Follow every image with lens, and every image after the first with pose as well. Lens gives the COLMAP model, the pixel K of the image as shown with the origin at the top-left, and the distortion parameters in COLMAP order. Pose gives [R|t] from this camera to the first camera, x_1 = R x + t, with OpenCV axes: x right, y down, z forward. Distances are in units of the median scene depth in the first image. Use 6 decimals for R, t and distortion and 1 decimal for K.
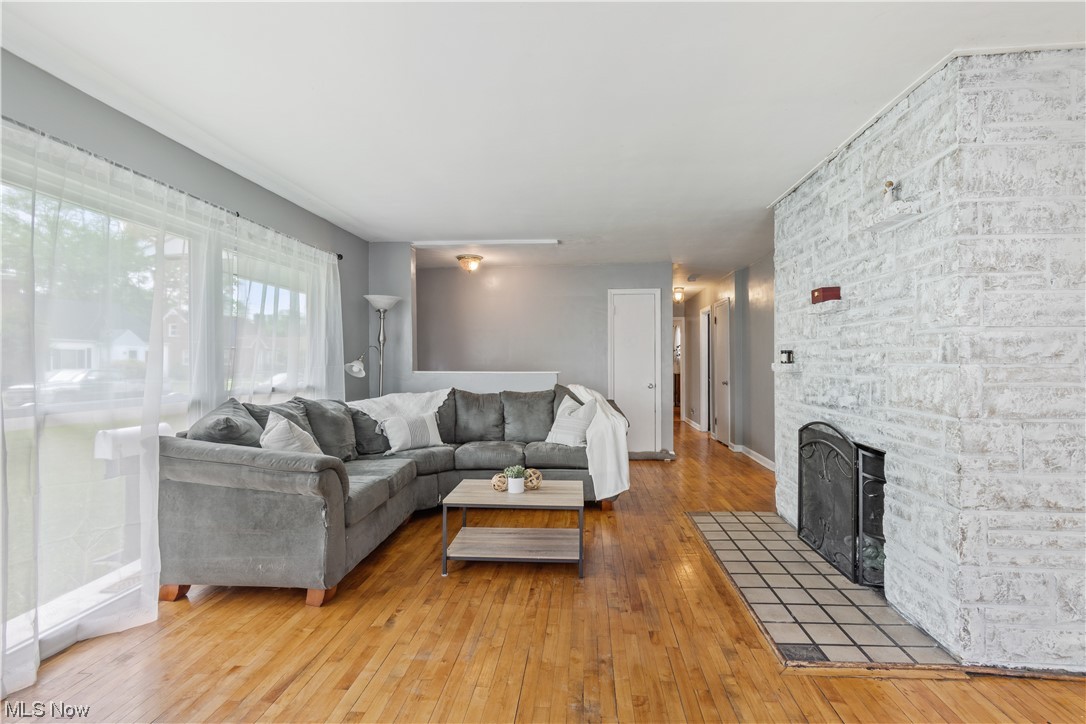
lens RADIAL K [[469.0, 0, 550.5], [0, 469.0, 360.4], [0, 0, 1]] dist [0.002585, -0.000463]
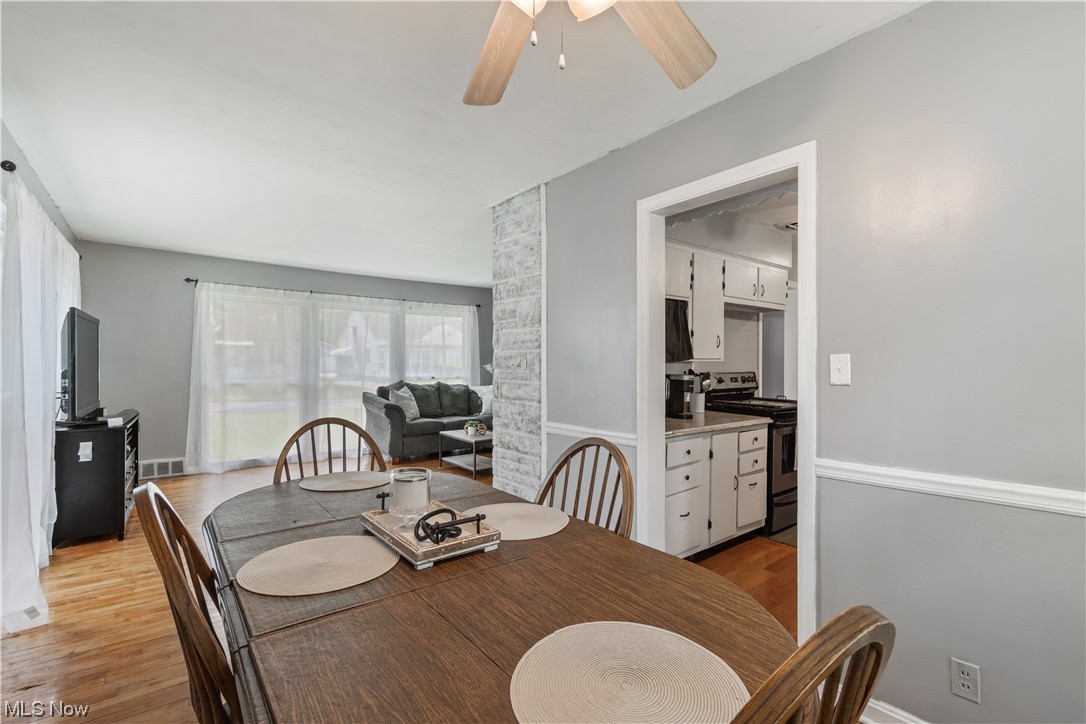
lens RADIAL K [[492.6, 0, 553.3], [0, 492.6, 366.6], [0, 0, 1]] dist [0.003828, 0.000413]
pose [[0.685371, 0.012174, -0.728092, 1.836895], [-0.003326, 0.999902, 0.013587, -0.023585], [0.728186, -0.006890, 0.685345, -0.139191]]
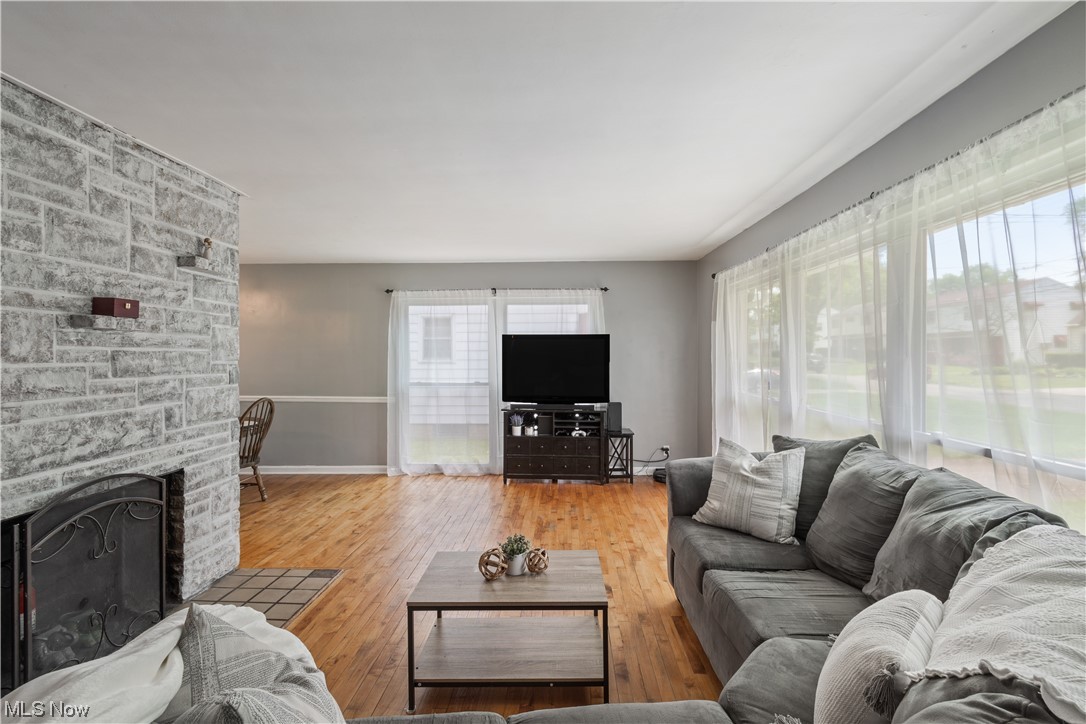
lens RADIAL K [[492.6, 0, 549.9], [0, 492.6, 353.5], [0, 0, 1]] dist [0.003828, 0.000413]
pose [[-0.999031, 0.004924, -0.043726, -0.095695], [0.005033, 0.999985, -0.002376, -0.064134], [0.043713, -0.002594, -0.999041, 2.025185]]
